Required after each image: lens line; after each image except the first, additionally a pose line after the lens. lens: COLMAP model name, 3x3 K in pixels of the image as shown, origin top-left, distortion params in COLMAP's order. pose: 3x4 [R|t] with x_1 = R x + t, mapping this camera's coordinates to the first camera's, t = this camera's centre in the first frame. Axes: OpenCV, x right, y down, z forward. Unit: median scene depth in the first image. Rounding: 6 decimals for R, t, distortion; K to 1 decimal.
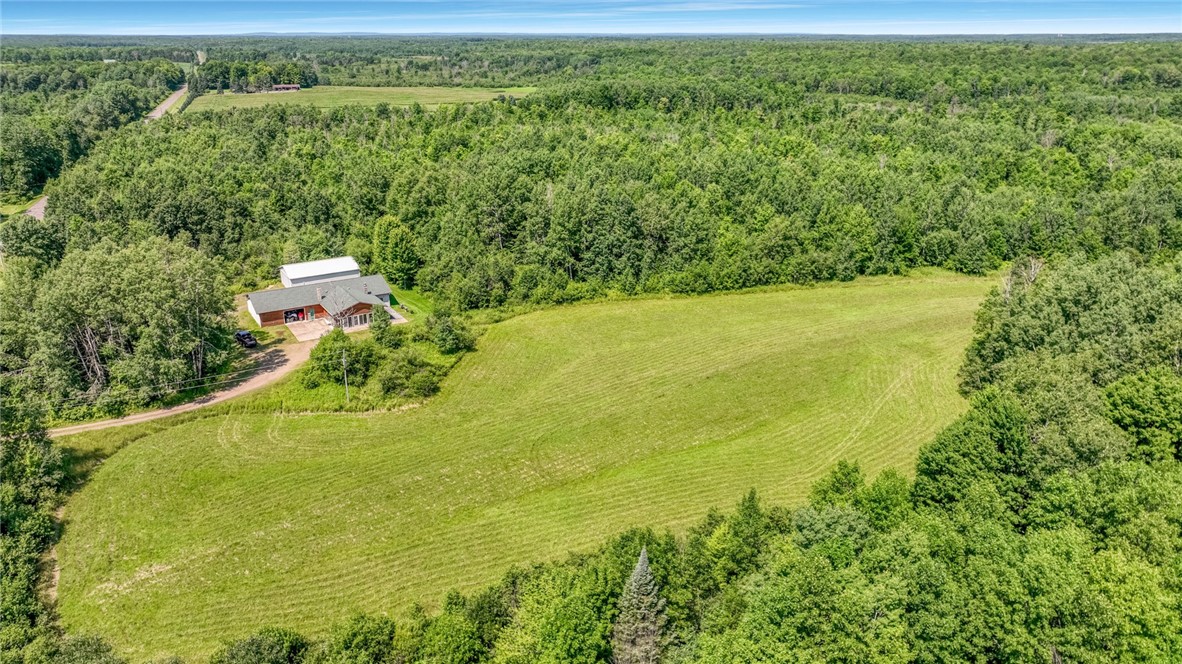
lens RADIAL K [[862.4, 0, 591.0], [0, 862.4, 332.0], [0, 0, 1]] dist [0.005866, 0.009737]
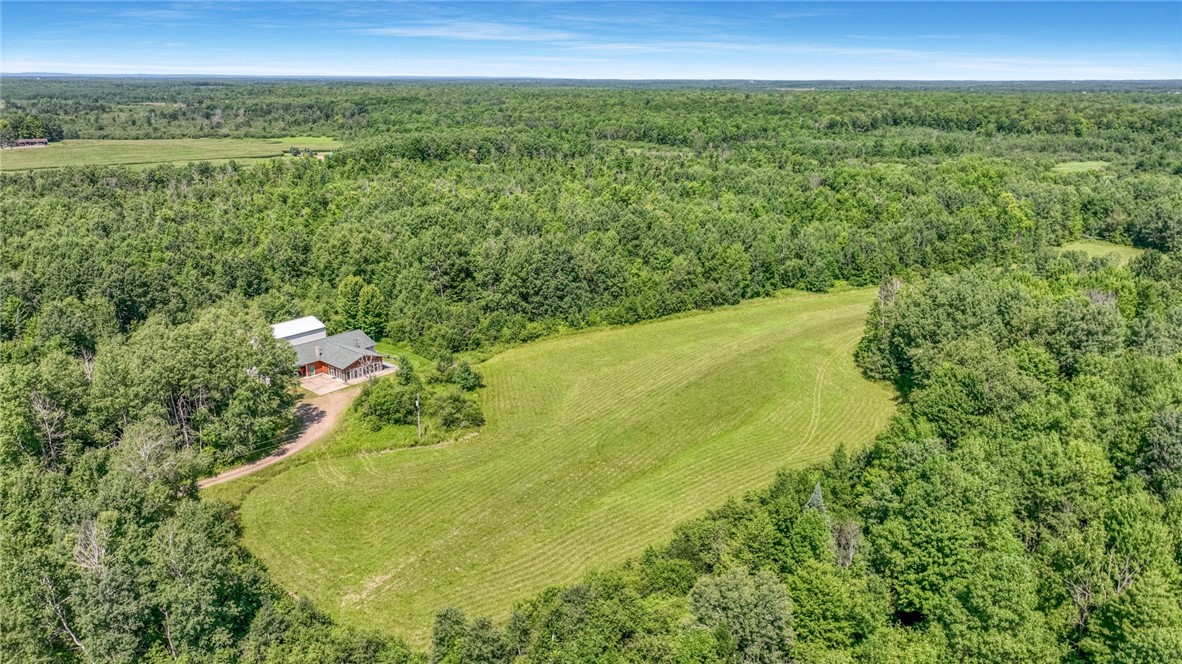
lens RADIAL K [[862.4, 0, 591.0], [0, 862.4, 332.0], [0, 0, 1]] dist [0.005866, 0.009737]
pose [[0.951200, -0.083600, 0.297035, -0.273956], [0.096034, 0.994998, -0.027491, -0.004727], [-0.293251, 0.054675, 0.954471, -0.131432]]
